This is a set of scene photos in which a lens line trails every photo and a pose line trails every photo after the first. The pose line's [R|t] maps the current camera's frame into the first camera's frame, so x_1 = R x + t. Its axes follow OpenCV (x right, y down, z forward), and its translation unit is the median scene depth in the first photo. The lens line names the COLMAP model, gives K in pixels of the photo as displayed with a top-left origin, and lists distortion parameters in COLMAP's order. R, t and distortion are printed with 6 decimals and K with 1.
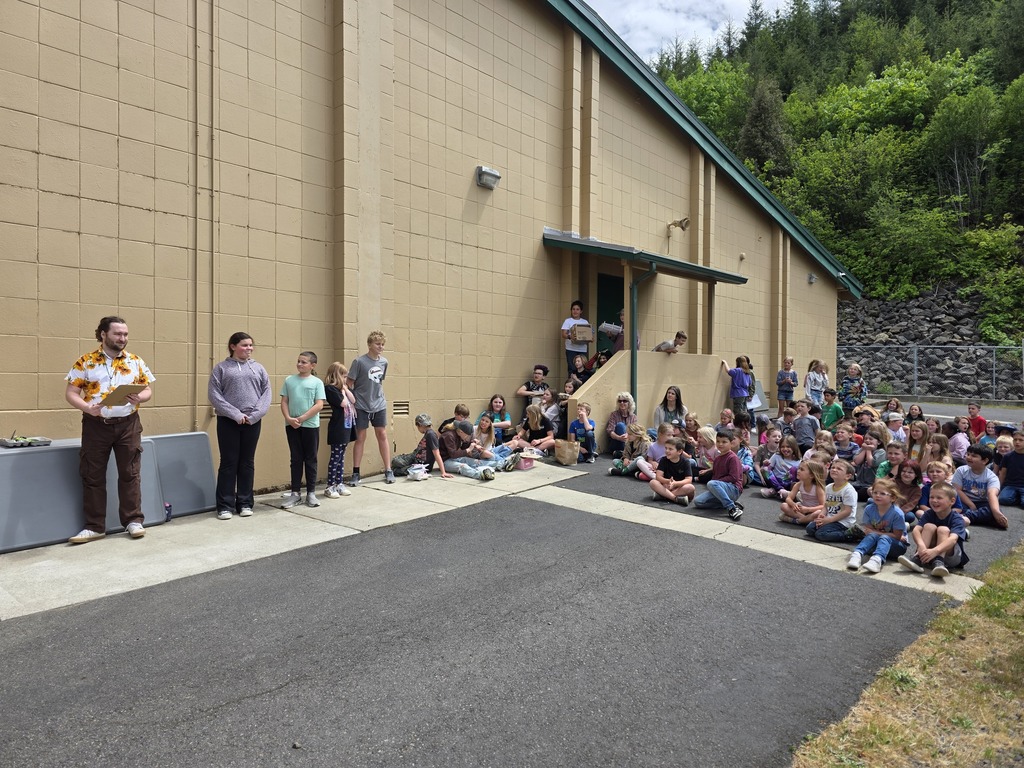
lens RADIAL K [[684.8, 0, 512.0], [0, 684.8, 385.9], [0, 0, 1]] dist [0.064072, -0.045921]
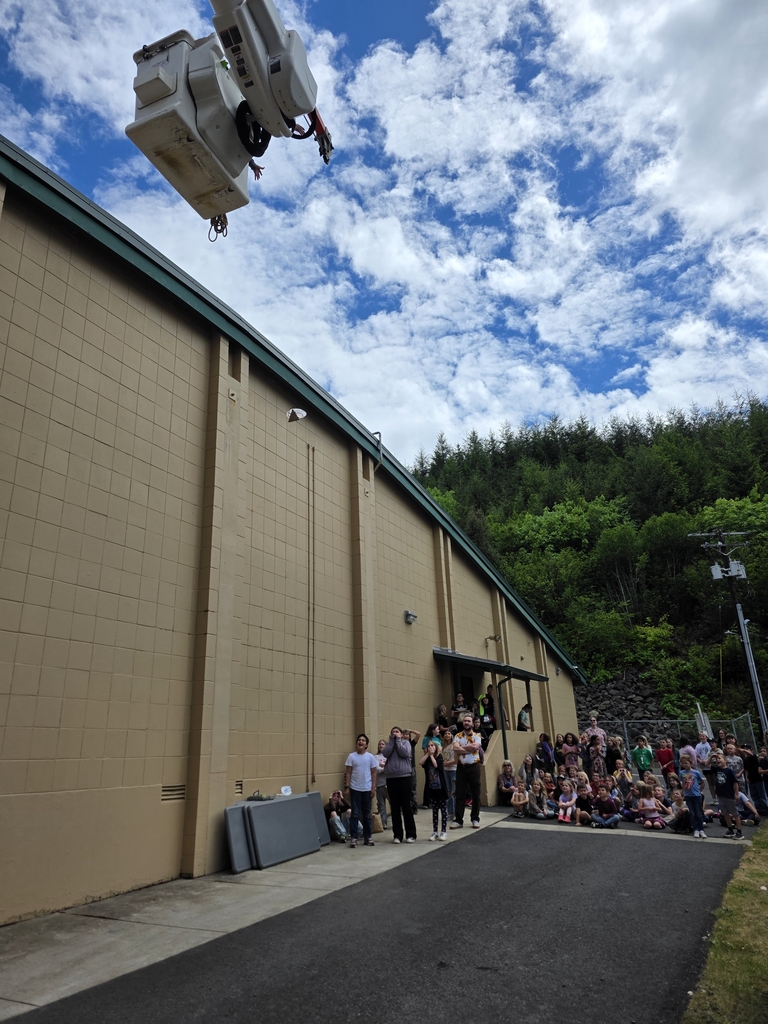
lens RADIAL K [[685.1, 0, 378.1], [0, 685.1, 516.4], [0, 0, 1]] dist [0.042442, -0.036629]
pose [[0.970273, 0.043828, 0.238011, -0.138412], [0.041556, 0.938686, -0.342260, 0.004001], [-0.238418, 0.341976, 0.908960, -0.136584]]
